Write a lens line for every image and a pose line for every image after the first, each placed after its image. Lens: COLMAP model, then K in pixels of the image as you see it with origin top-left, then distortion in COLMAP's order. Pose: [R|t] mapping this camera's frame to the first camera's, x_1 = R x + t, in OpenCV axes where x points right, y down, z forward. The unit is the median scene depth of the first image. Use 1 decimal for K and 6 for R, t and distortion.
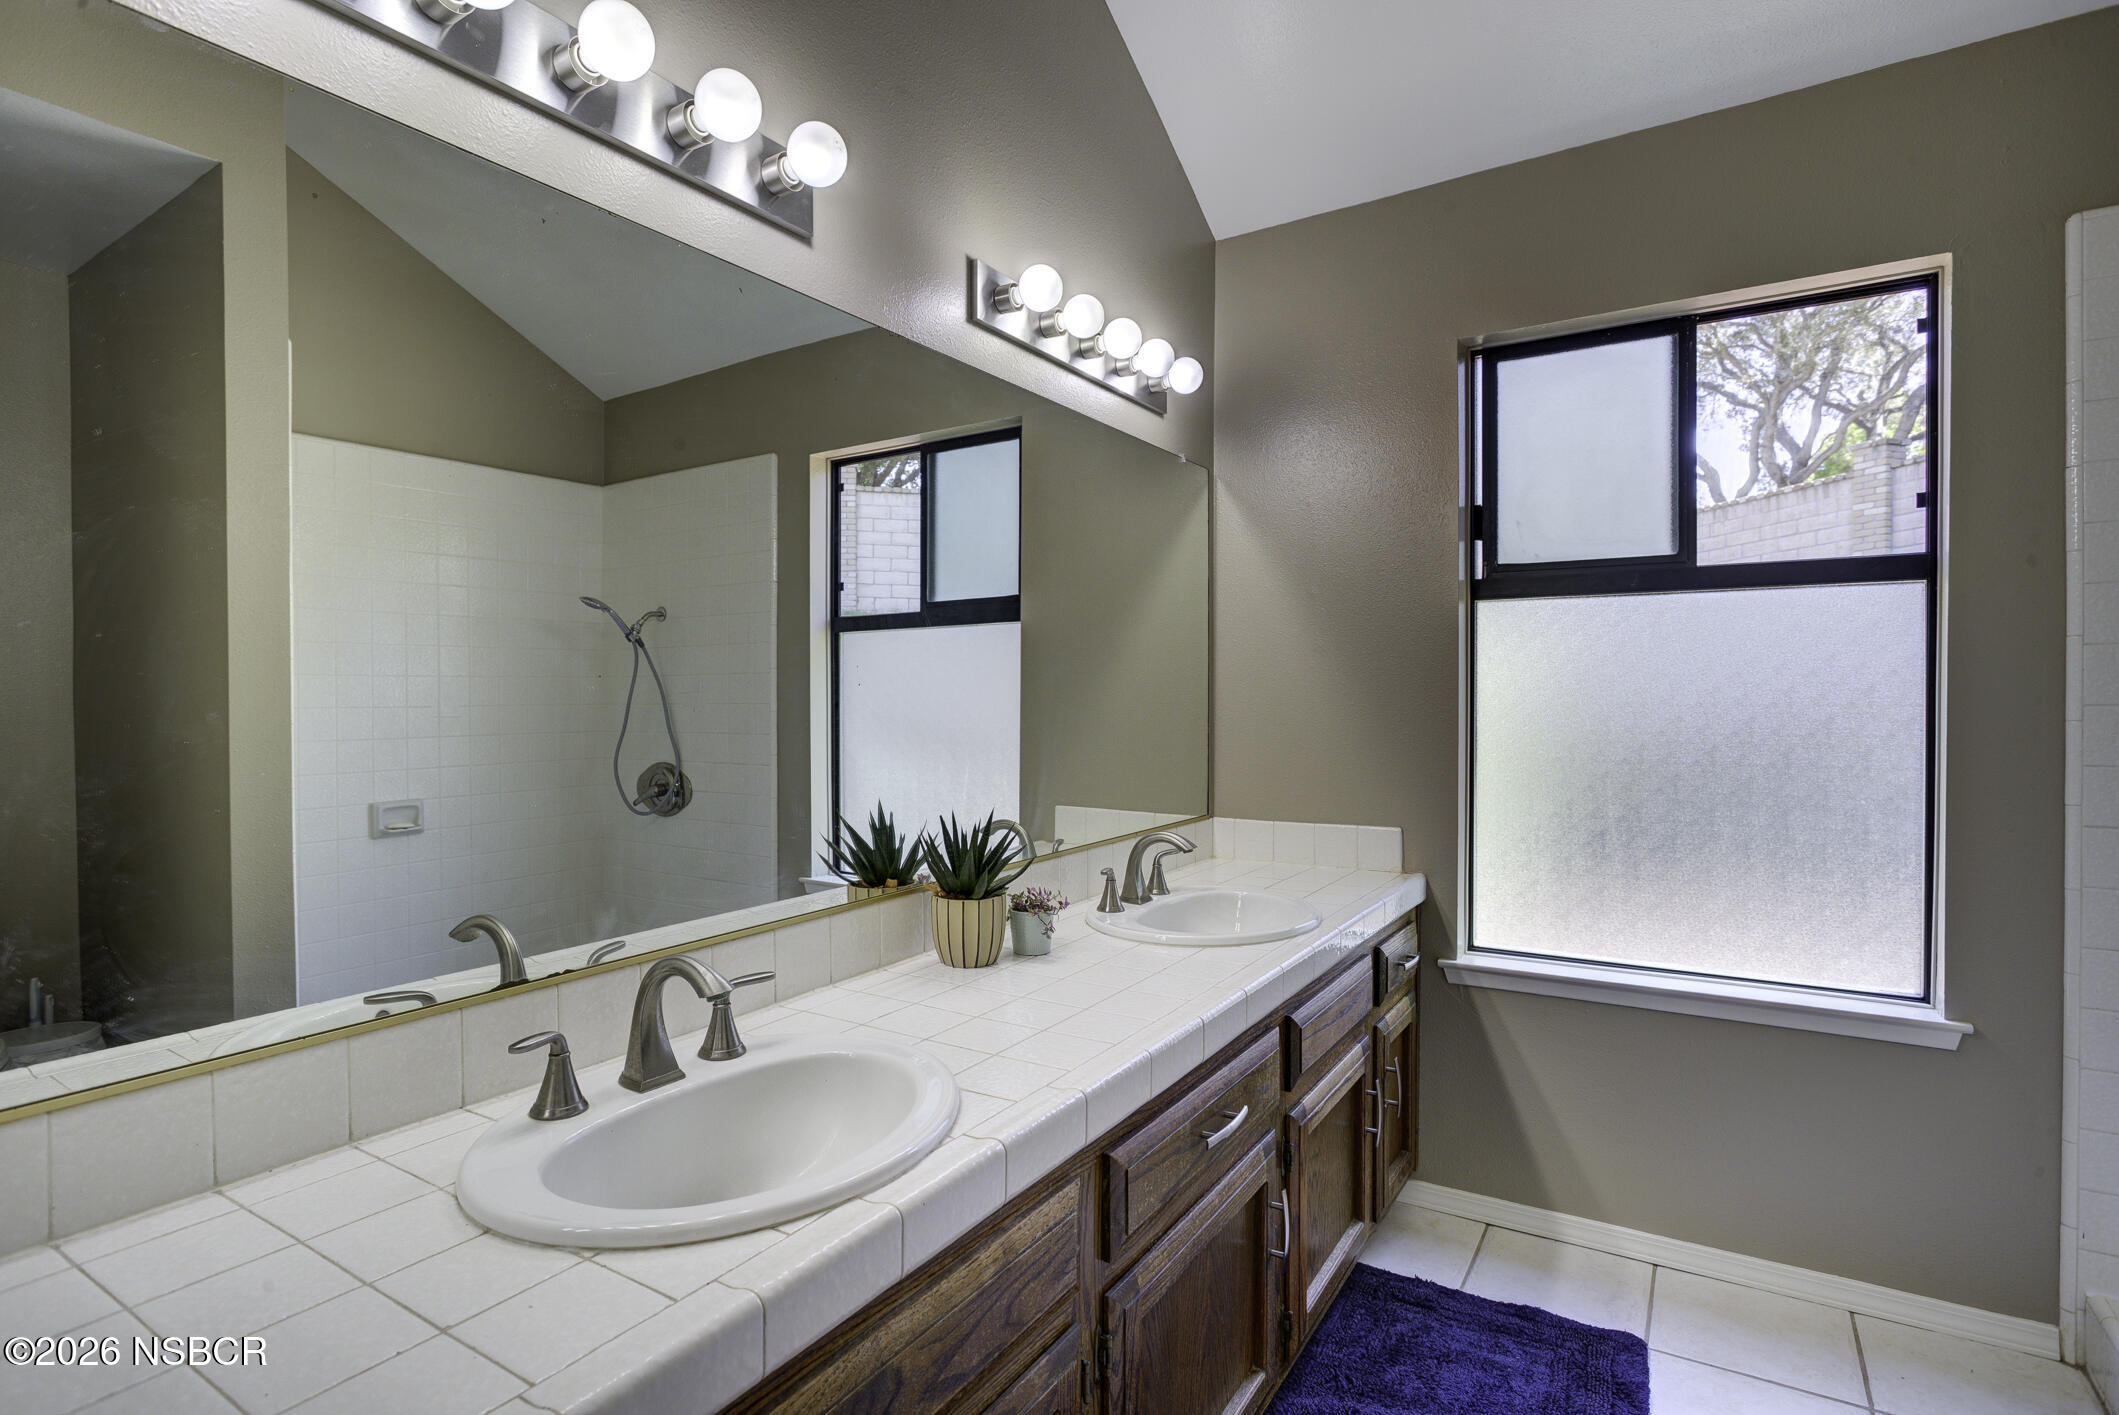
lens RADIAL K [[1038.7, 0, 1057.6], [0, 1038.7, 705.7], [0, 0, 1]] dist [-0.018058, 0.005565]
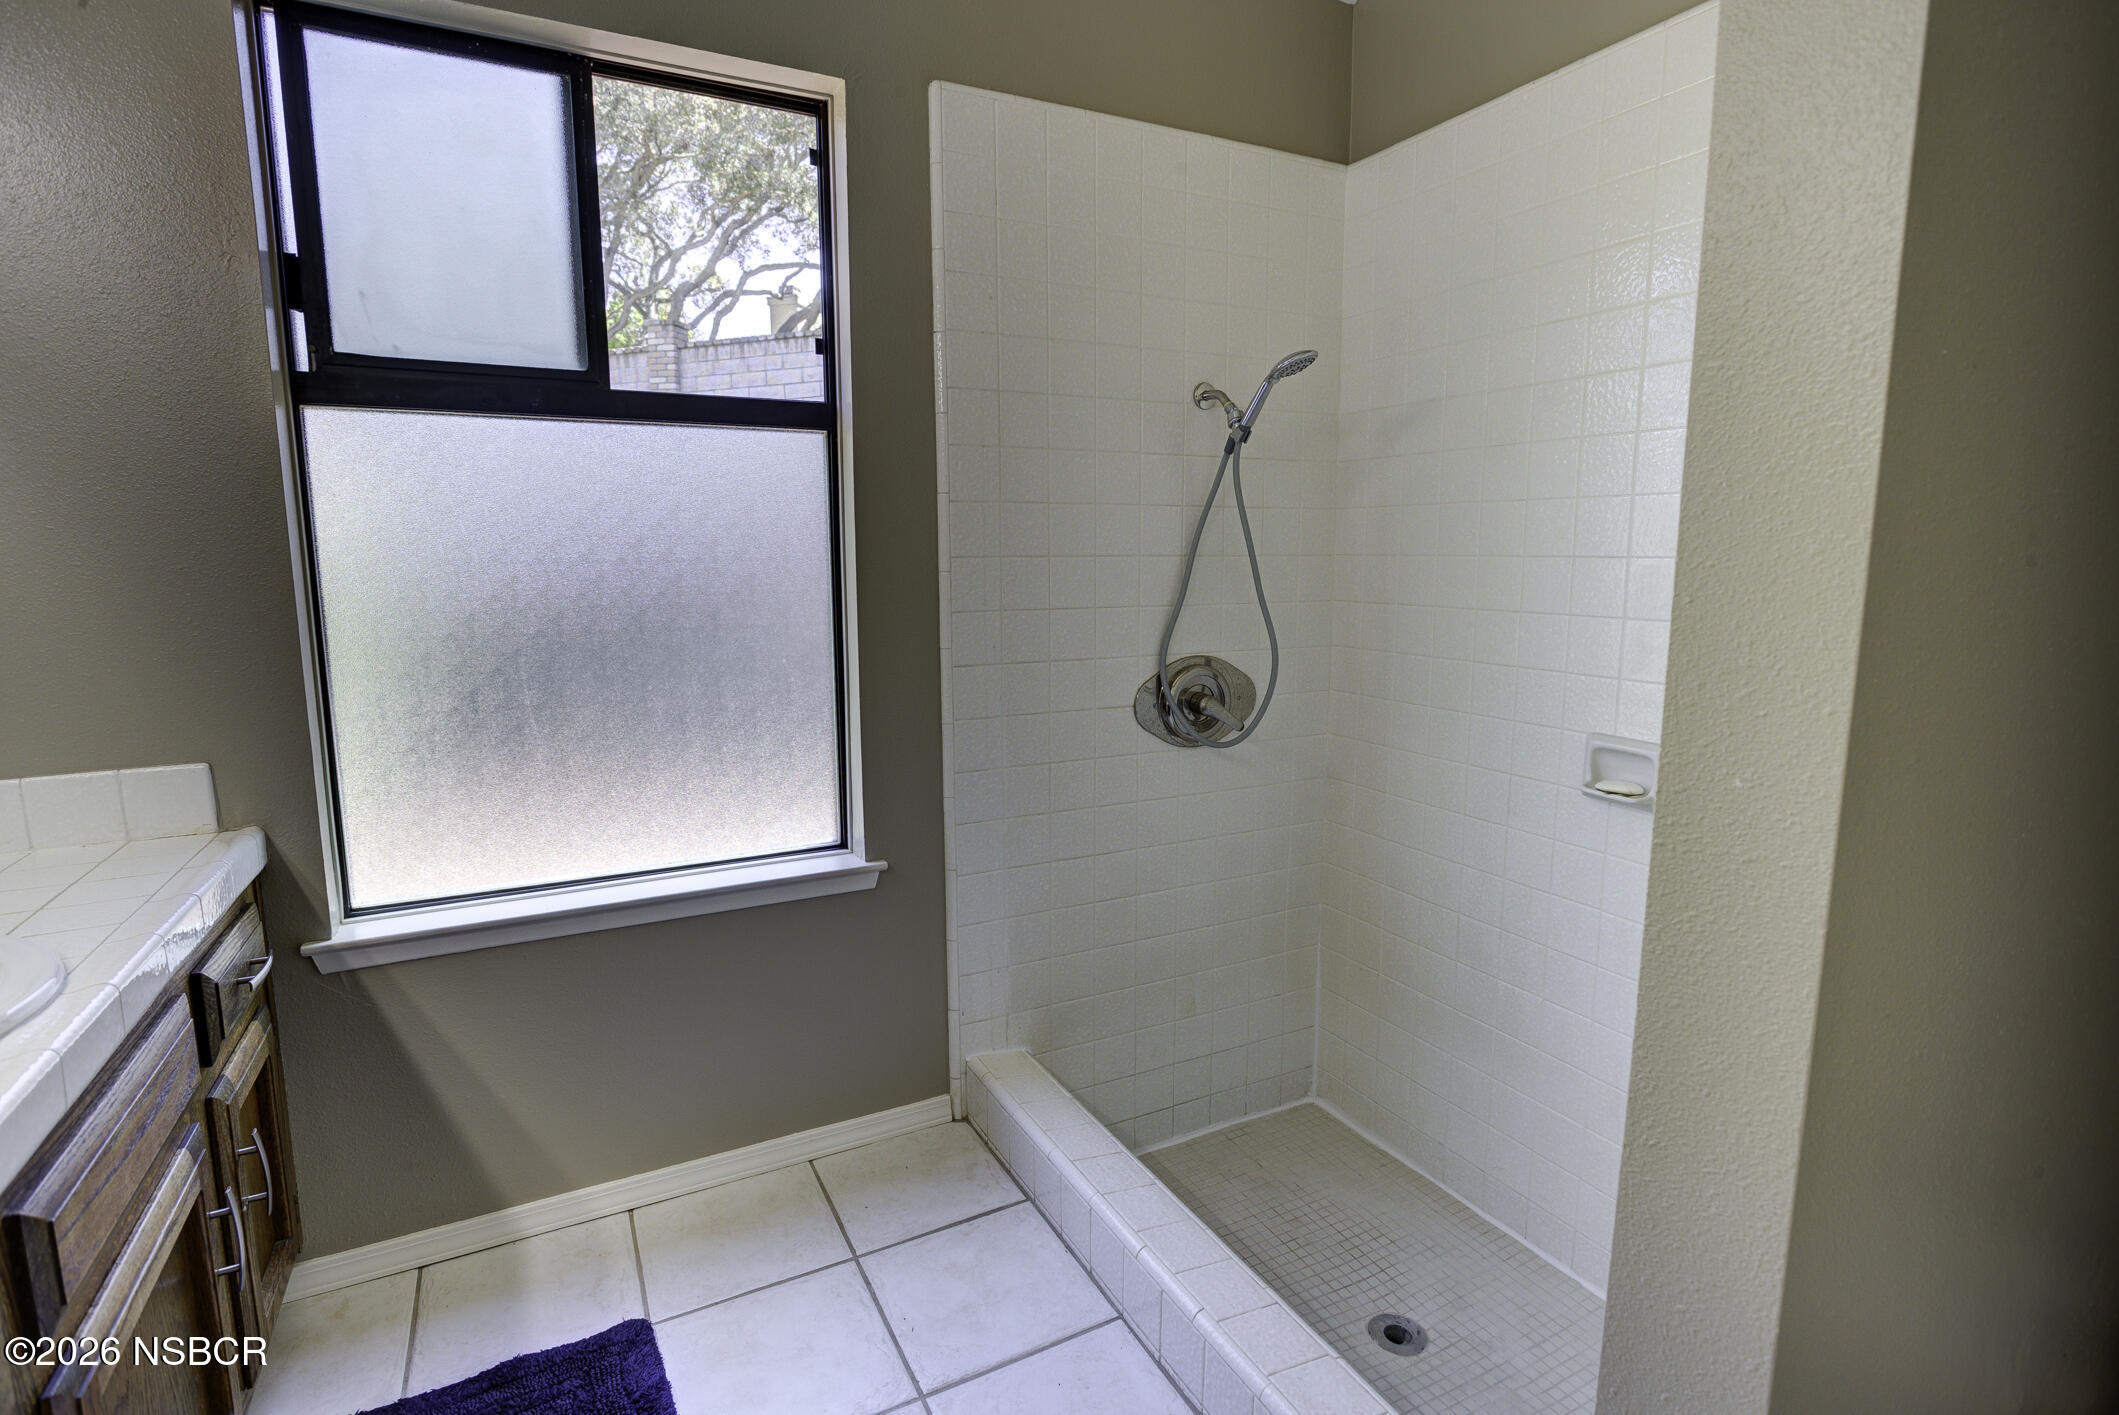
lens RADIAL K [[1038.7, 0, 1061.0], [0, 1038.7, 705.1], [0, 0, 1]] dist [-0.018058, 0.005565]
pose [[0.502900, -0.124945, 0.855266, 0.068802], [0.010639, 0.990317, 0.138419, 0.002708], [-0.864279, -0.060512, 0.499359, 0.268453]]
